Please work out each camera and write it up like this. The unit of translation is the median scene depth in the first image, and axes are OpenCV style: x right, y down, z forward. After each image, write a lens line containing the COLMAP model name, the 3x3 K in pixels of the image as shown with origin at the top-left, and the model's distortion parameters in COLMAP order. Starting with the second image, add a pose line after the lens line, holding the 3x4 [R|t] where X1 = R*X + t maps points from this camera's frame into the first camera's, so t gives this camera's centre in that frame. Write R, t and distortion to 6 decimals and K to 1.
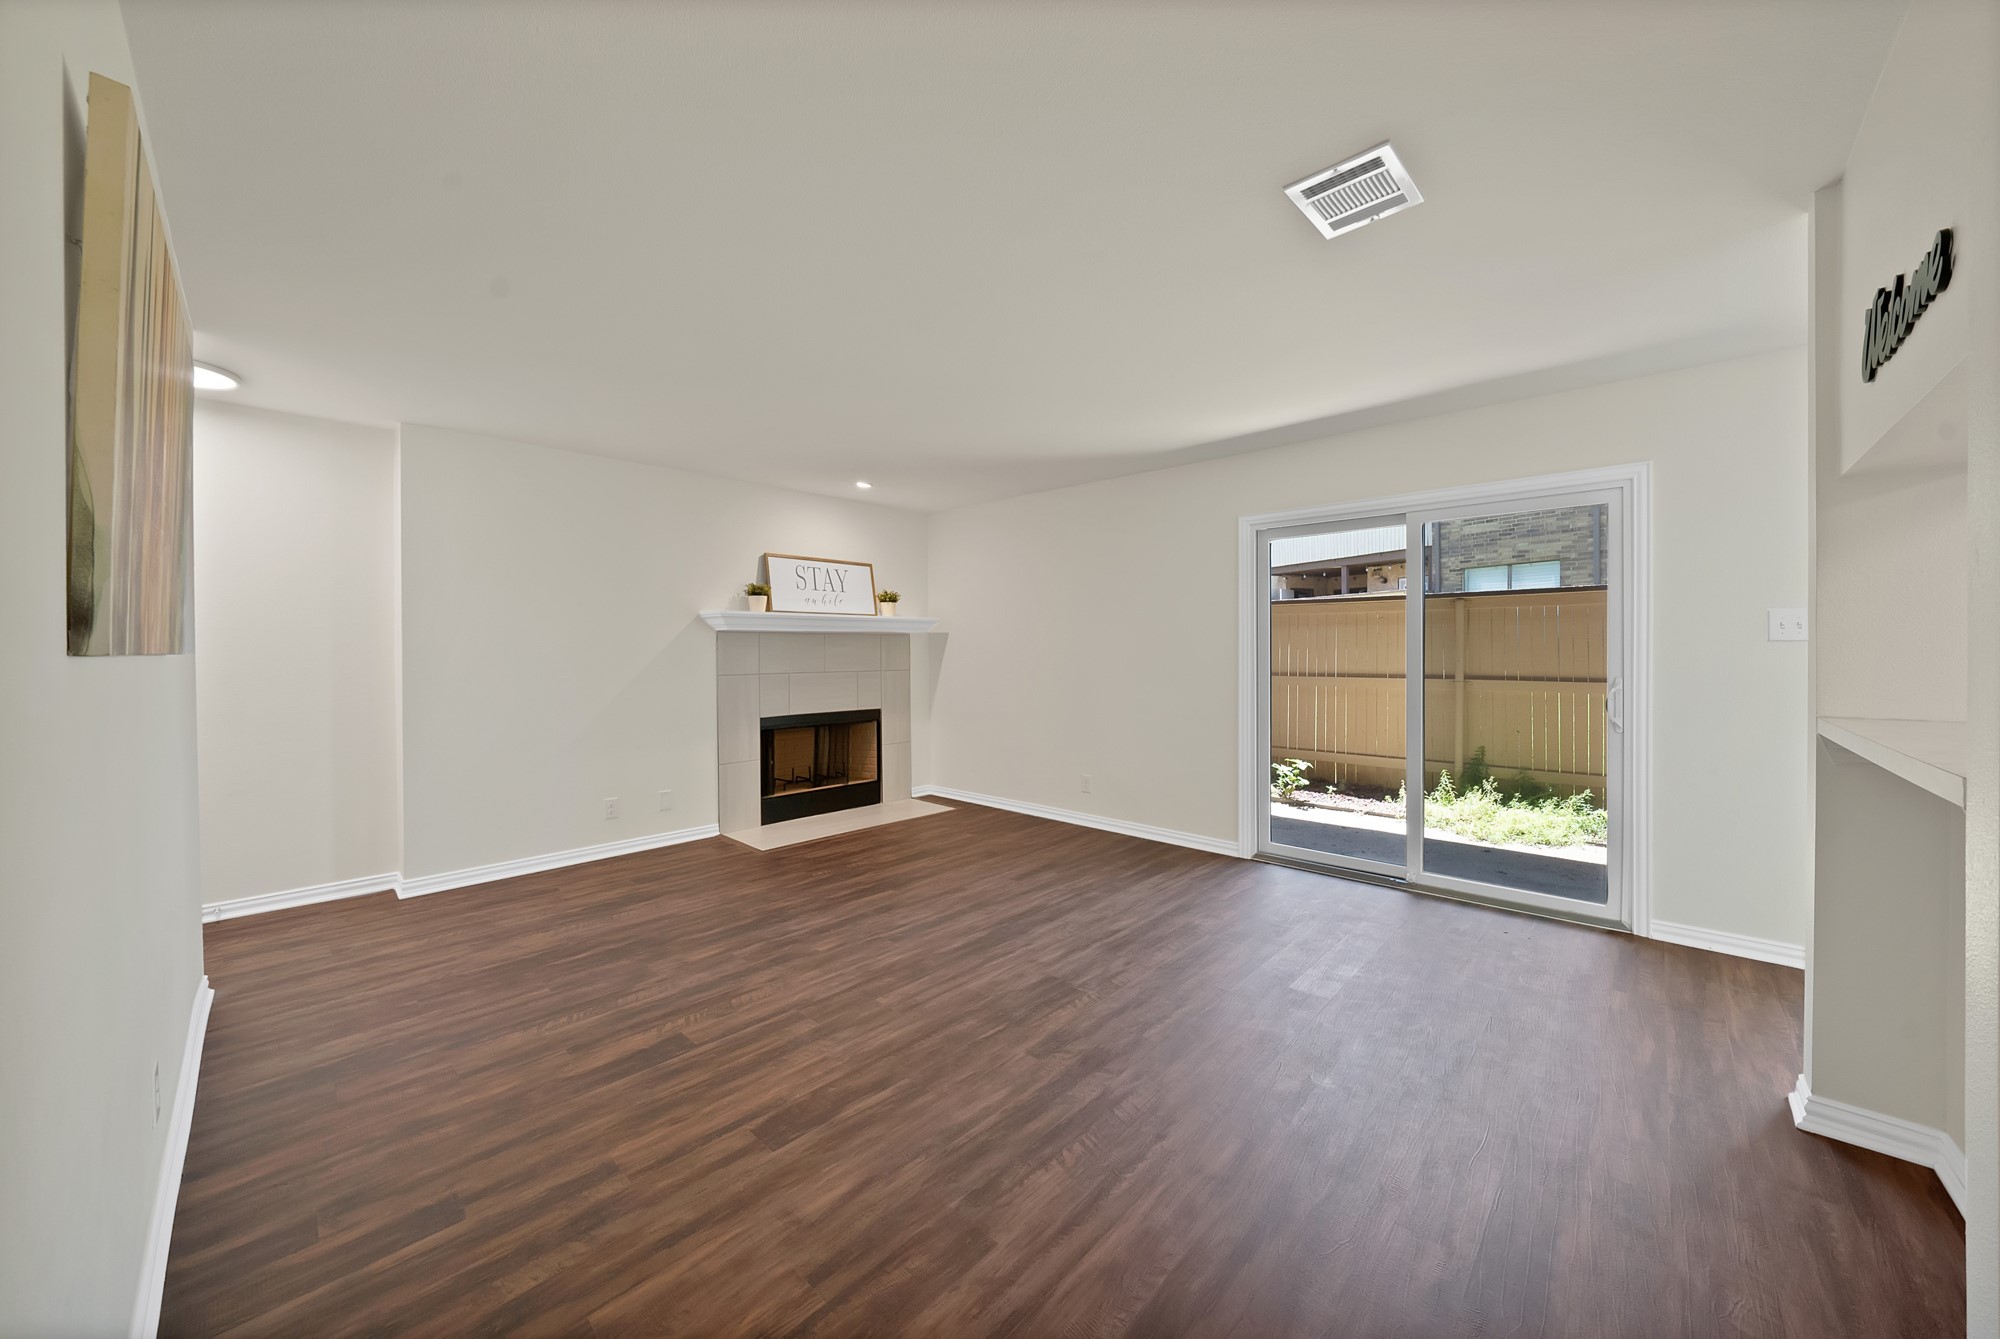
lens RADIAL K [[729.1, 0, 996.6], [0, 729.1, 658.2], [0, 0, 1]] dist [-0.024443, 0.004755]
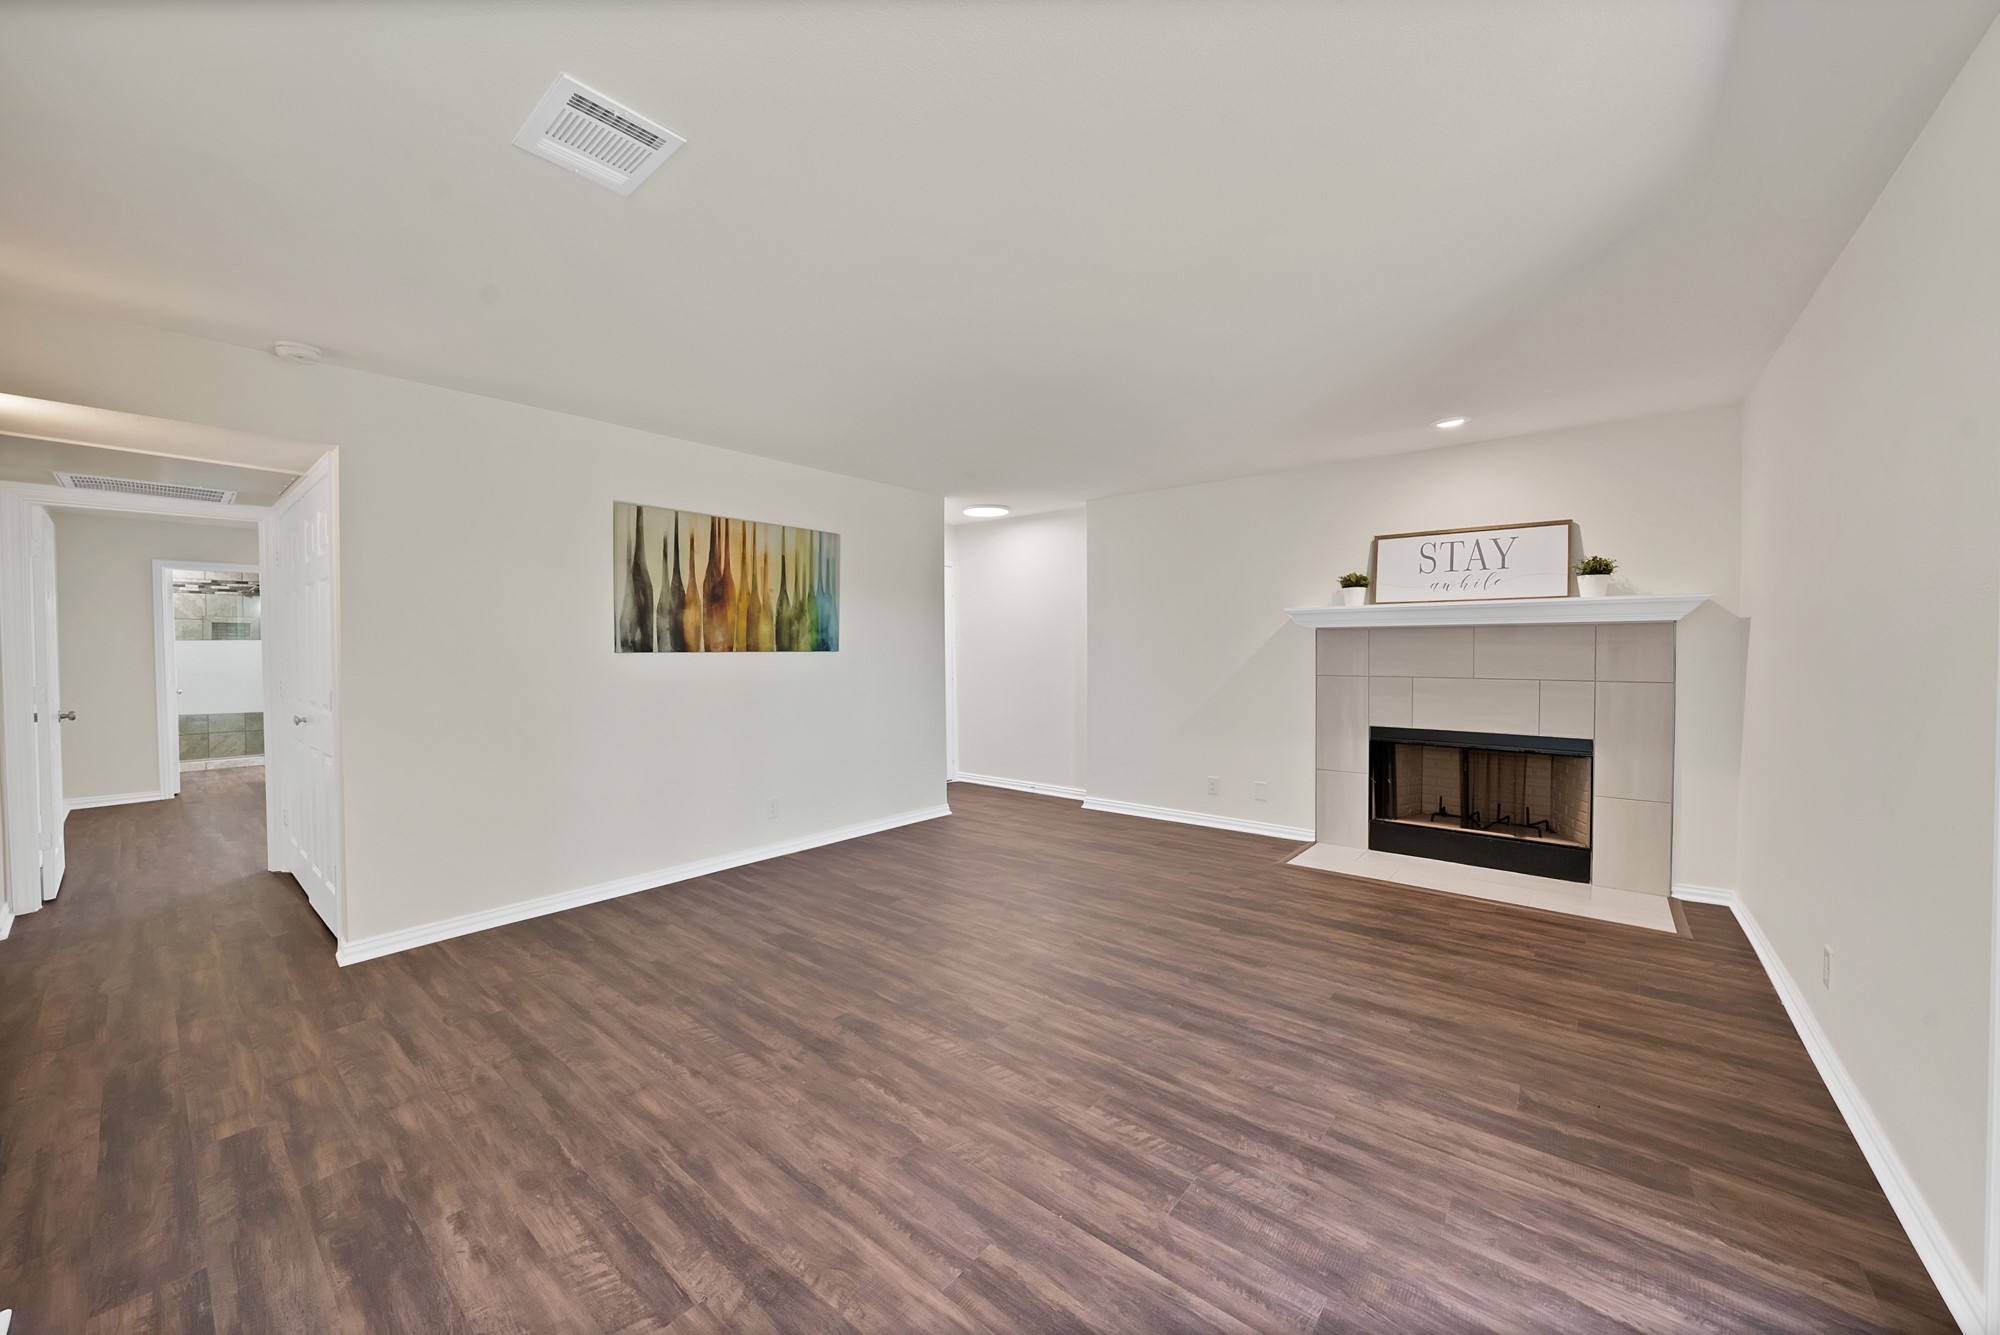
lens RADIAL K [[729.1, 0, 1019.0], [0, 729.1, 648.4], [0, 0, 1]] dist [-0.024443, 0.004755]
pose [[0.077537, 0.001837, -0.996988, 0.729208], [-0.010669, 0.999943, 0.001013, -0.011327], [0.996932, 0.010558, 0.077552, 0.732438]]
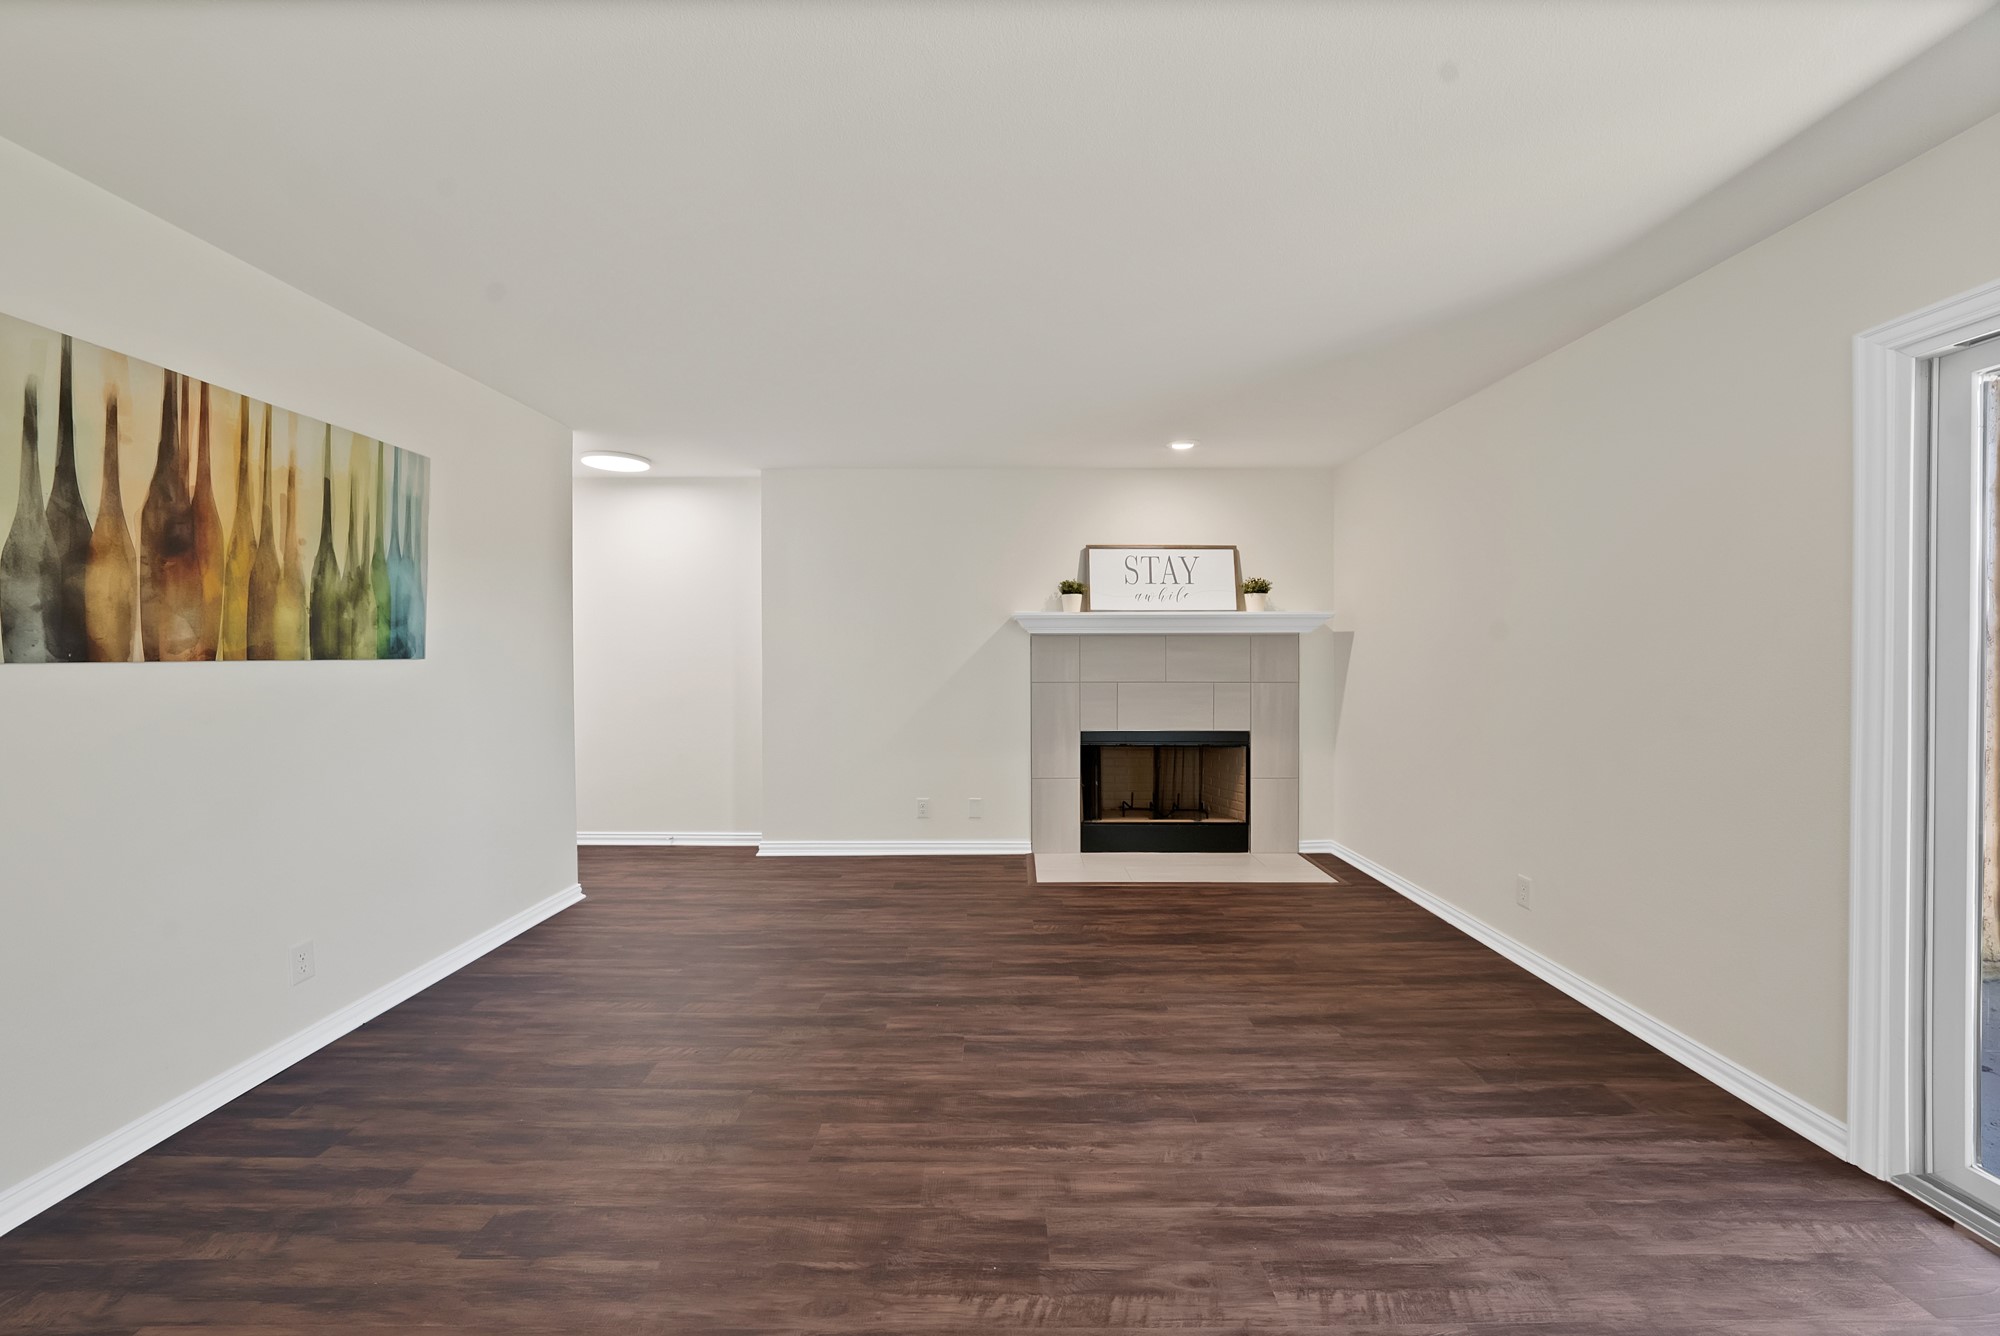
lens RADIAL K [[729.1, 0, 989.4], [0, 729.1, 649.0], [0, 0, 1]] dist [-0.024443, 0.004755]
pose [[0.681674, -0.000859, -0.731655, 0.362191], [-0.011249, 0.999869, -0.011654, -0.009818], [0.731569, 0.016174, 0.681575, 0.443333]]
